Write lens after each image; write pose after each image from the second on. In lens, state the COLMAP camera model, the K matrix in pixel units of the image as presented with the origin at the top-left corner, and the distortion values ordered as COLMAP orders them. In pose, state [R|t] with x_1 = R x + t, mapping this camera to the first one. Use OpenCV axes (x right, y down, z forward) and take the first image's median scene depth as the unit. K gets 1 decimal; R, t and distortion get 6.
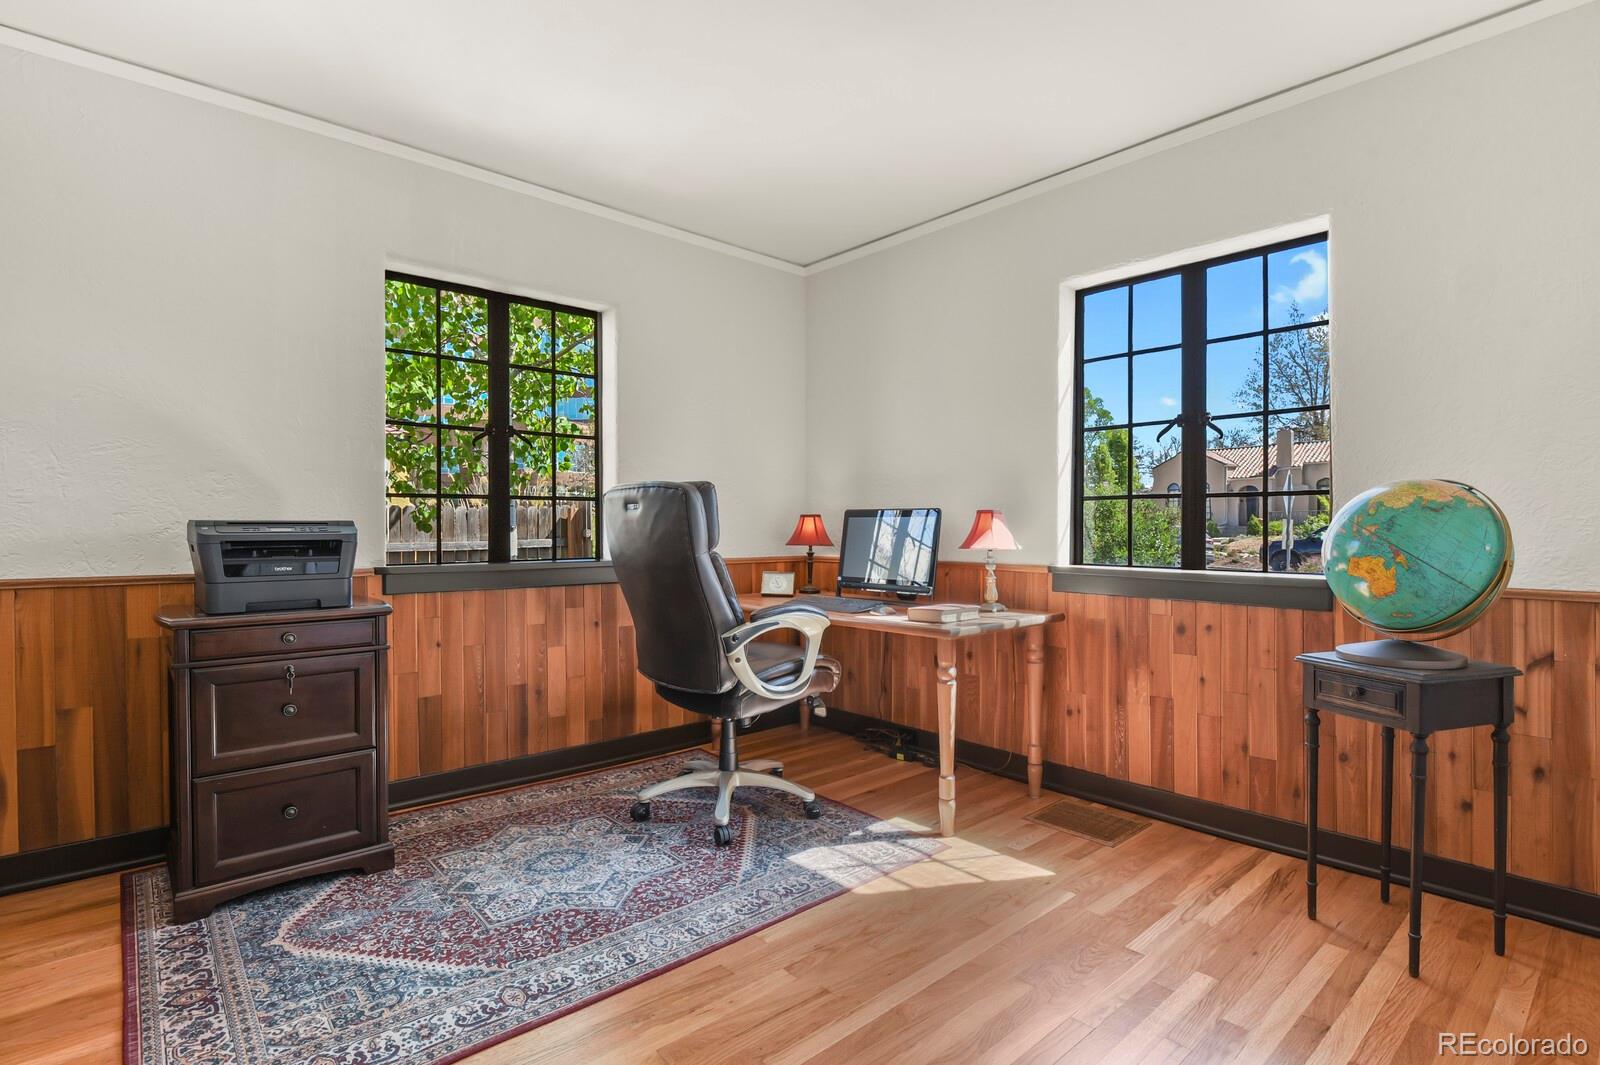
lens RADIAL K [[772.2, 0, 825.0], [0, 772.2, 523.5], [0, 0, 1]] dist [-0.006537, -0.004725]
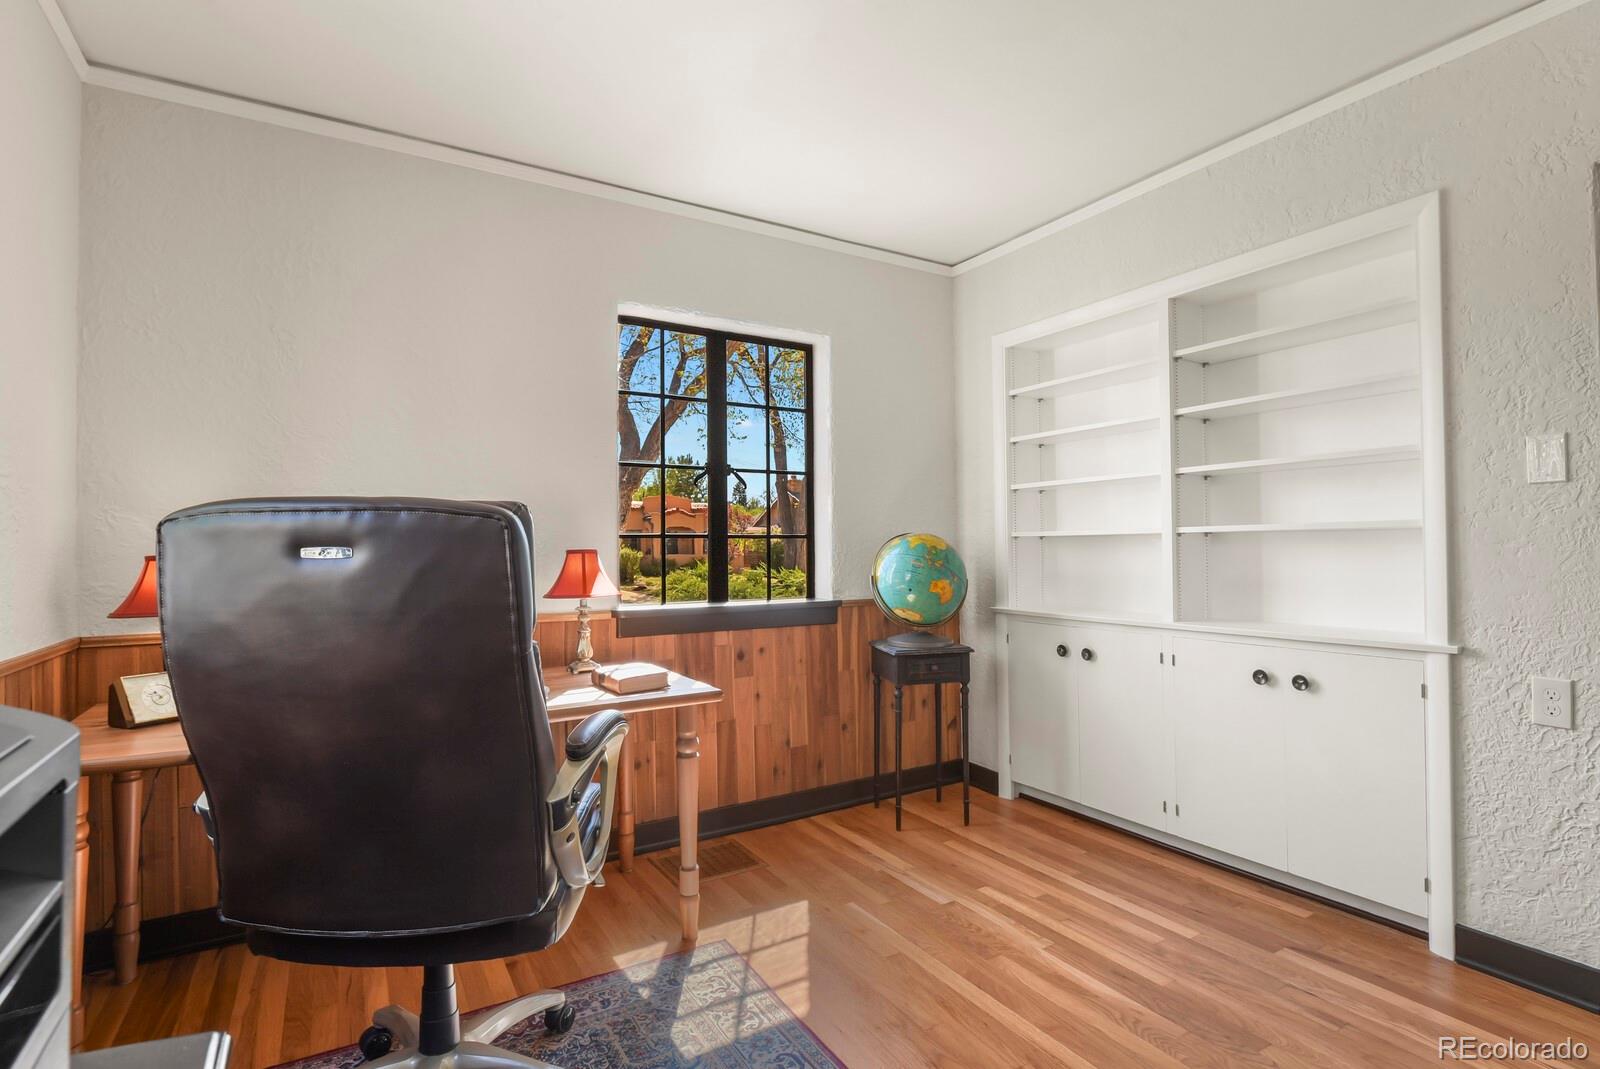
lens RADIAL K [[772.2, 0, 804.1], [0, 772.2, 534.5], [0, 0, 1]] dist [-0.006537, -0.004725]
pose [[0.228013, 0.011749, 0.973587, -0.698522], [0.013765, 0.999788, -0.015289, -0.023892], [-0.973561, 0.016888, 0.227803, 0.735644]]
